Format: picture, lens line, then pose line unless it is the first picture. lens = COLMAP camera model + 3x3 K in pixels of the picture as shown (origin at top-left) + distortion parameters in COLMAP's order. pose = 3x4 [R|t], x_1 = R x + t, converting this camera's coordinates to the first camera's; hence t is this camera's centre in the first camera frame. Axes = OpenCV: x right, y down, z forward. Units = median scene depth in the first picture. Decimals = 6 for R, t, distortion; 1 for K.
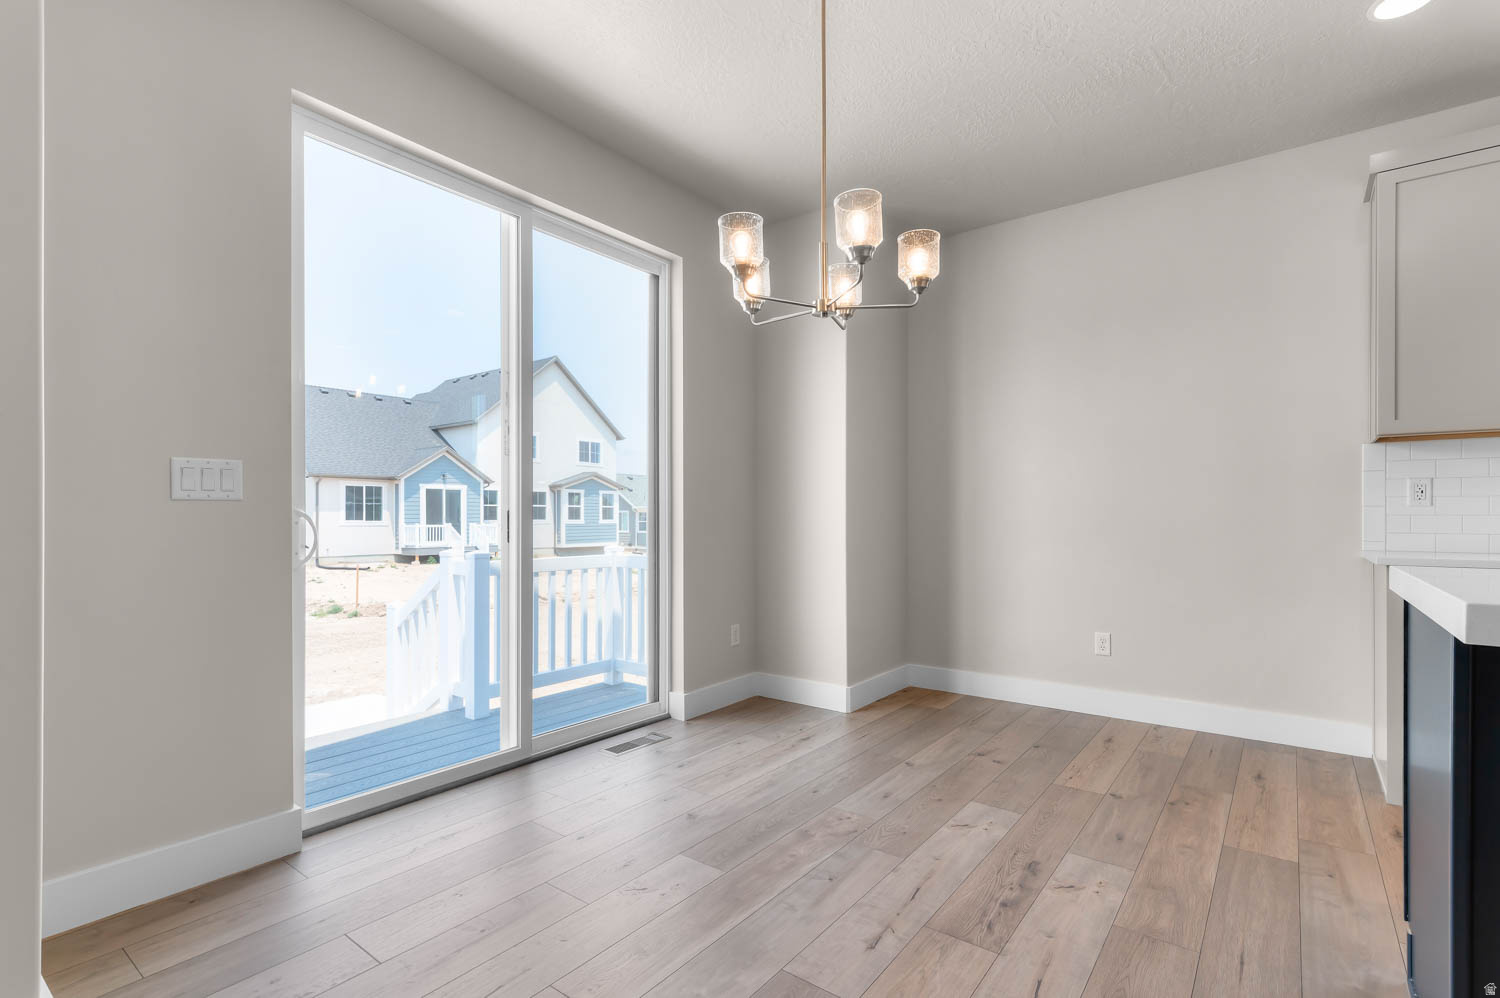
lens RADIAL K [[692.6, 0, 752.8], [0, 692.6, 514.1], [0, 0, 1]] dist [-0.001931, -0.000200]
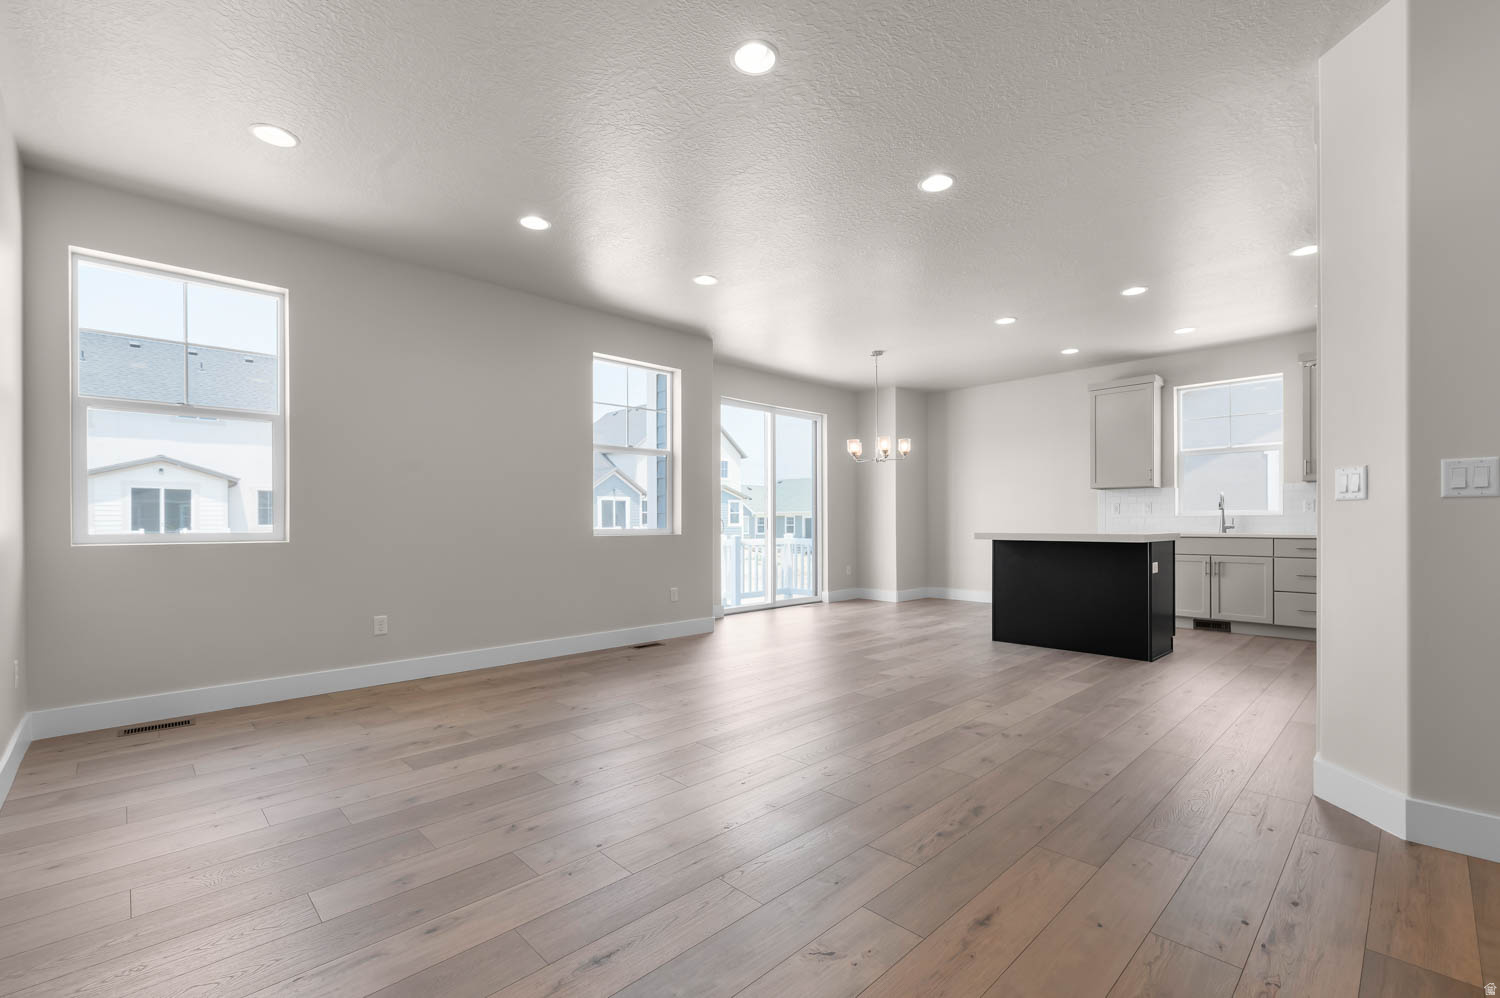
lens RADIAL K [[652.5, 0, 759.2], [0, 652.5, 526.3], [0, 0, 1]] dist [-0.003338, 0.000320]
pose [[0.989839, -0.003670, -0.142143, -0.008482], [0.005414, 0.999915, 0.011882, -0.002458], [0.142087, -0.012531, 0.989775, -1.130142]]
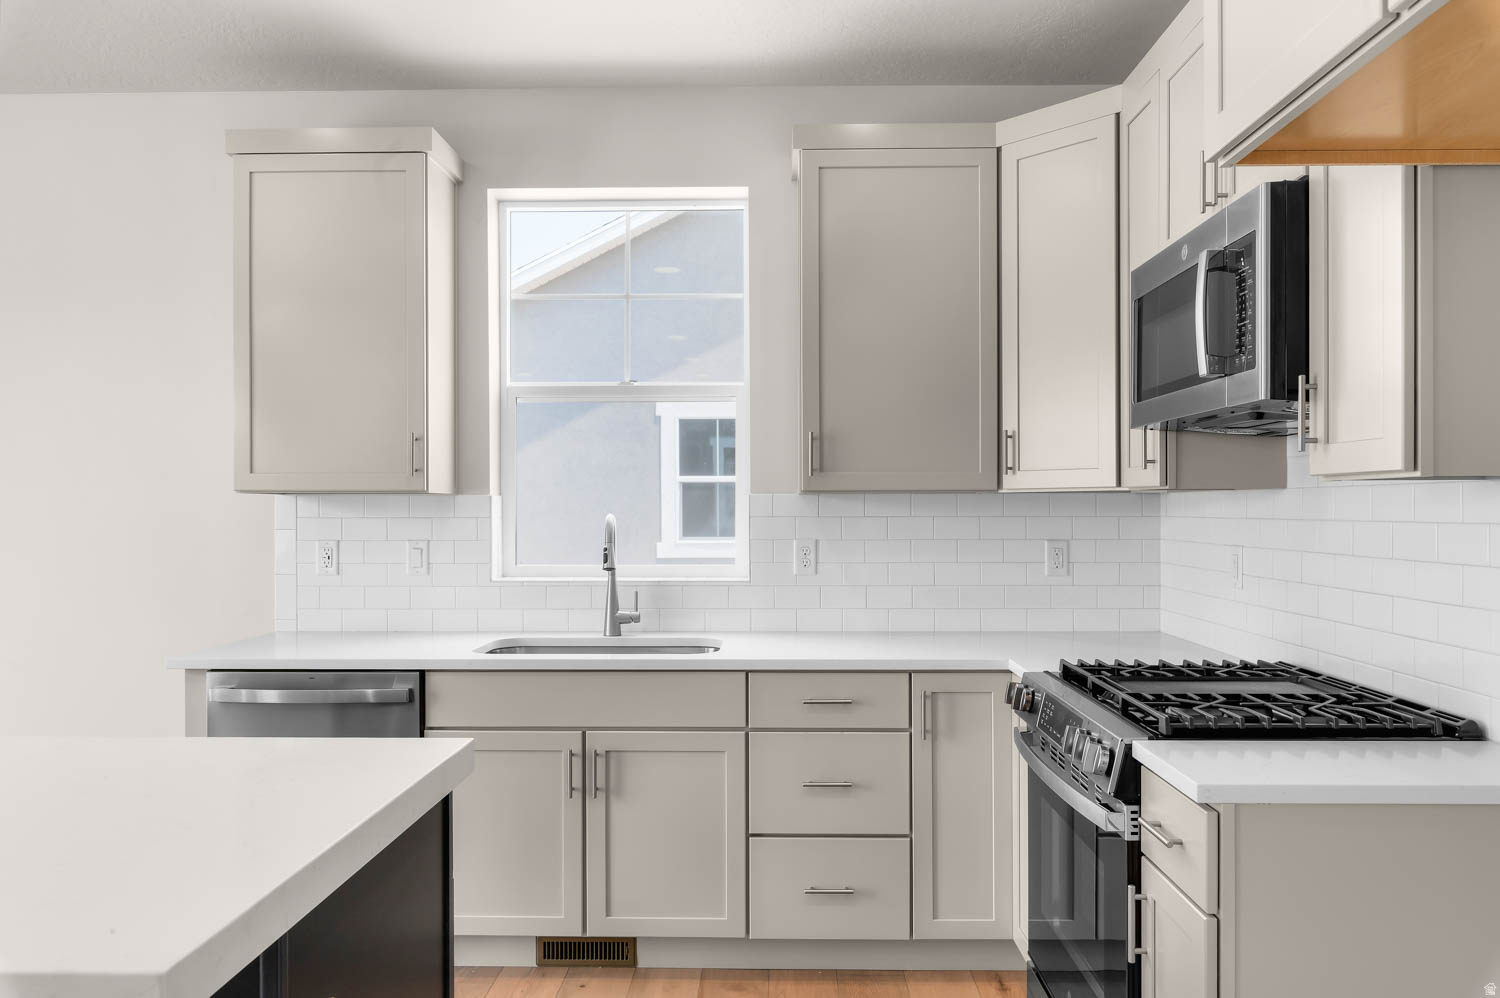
lens RADIAL K [[1083.8, 0, 752.6], [0, 1083.8, 505.7], [0, 0, 1]] dist [0.005364, 0.003706]
pose [[0.809303, -0.002088, 0.587387, 0.436339], [-0.002532, 0.999972, 0.007044, -0.072017], [-0.587385, -0.007189, 0.809275, -0.222829]]
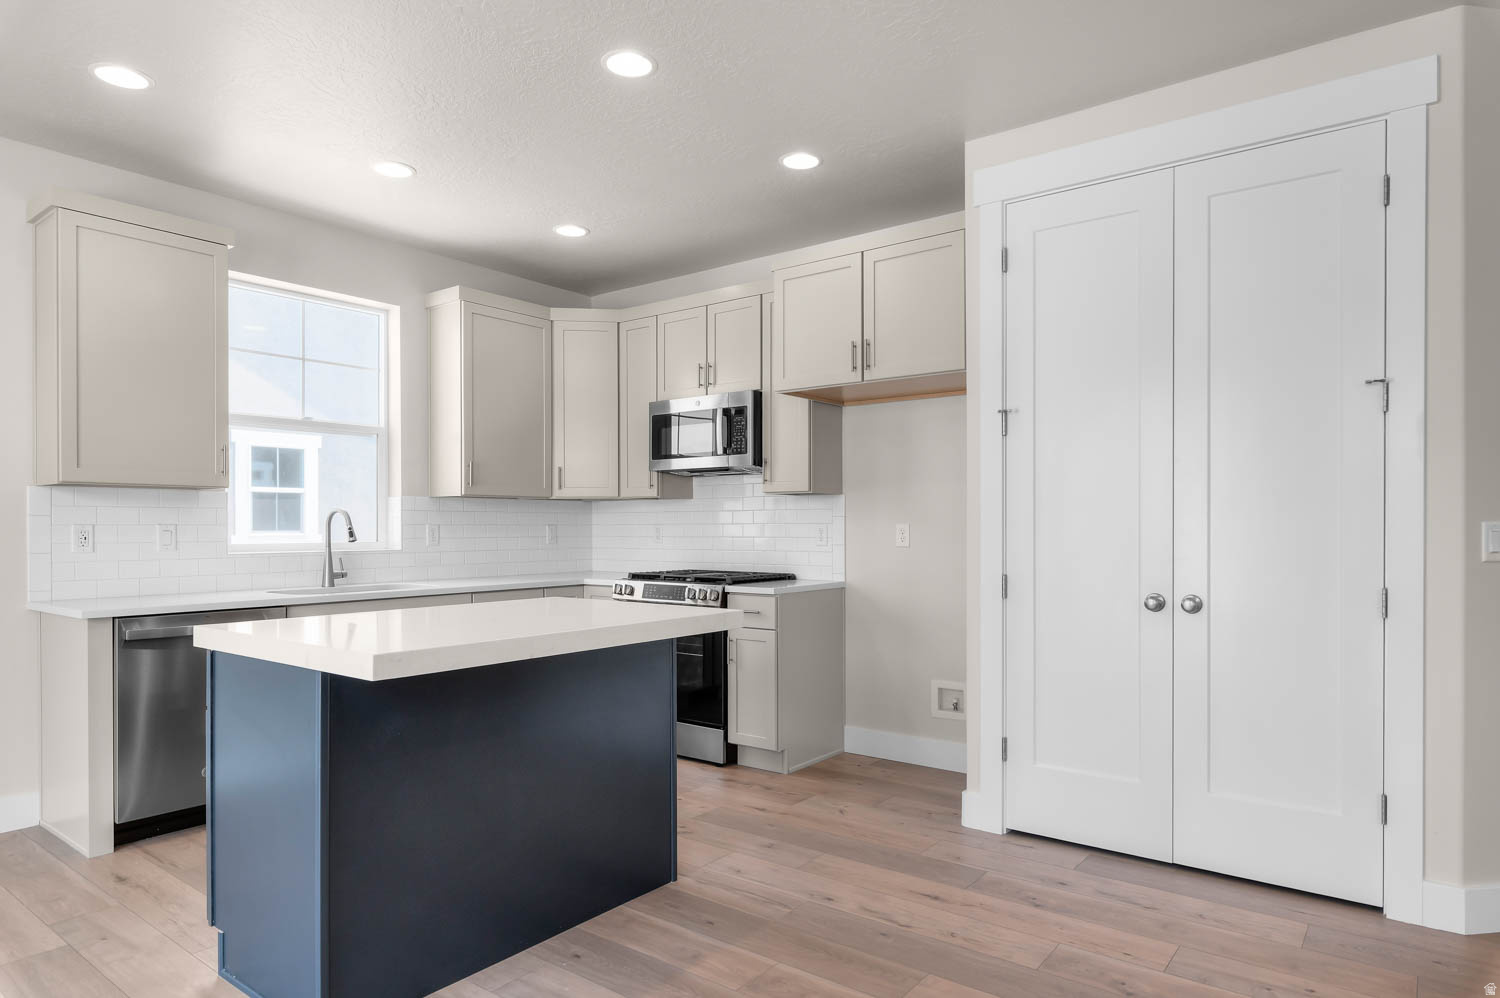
lens RADIAL K [[901.9, 0, 753.0], [0, 901.9, 512.8], [0, 0, 1]] dist [0.001574, -0.000003]
pose [[-0.005339, 0.014596, 0.999879, -0.234159], [-0.007256, 0.999867, -0.014635, -0.039715], [-0.999959, -0.007333, -0.005232, 0.032754]]
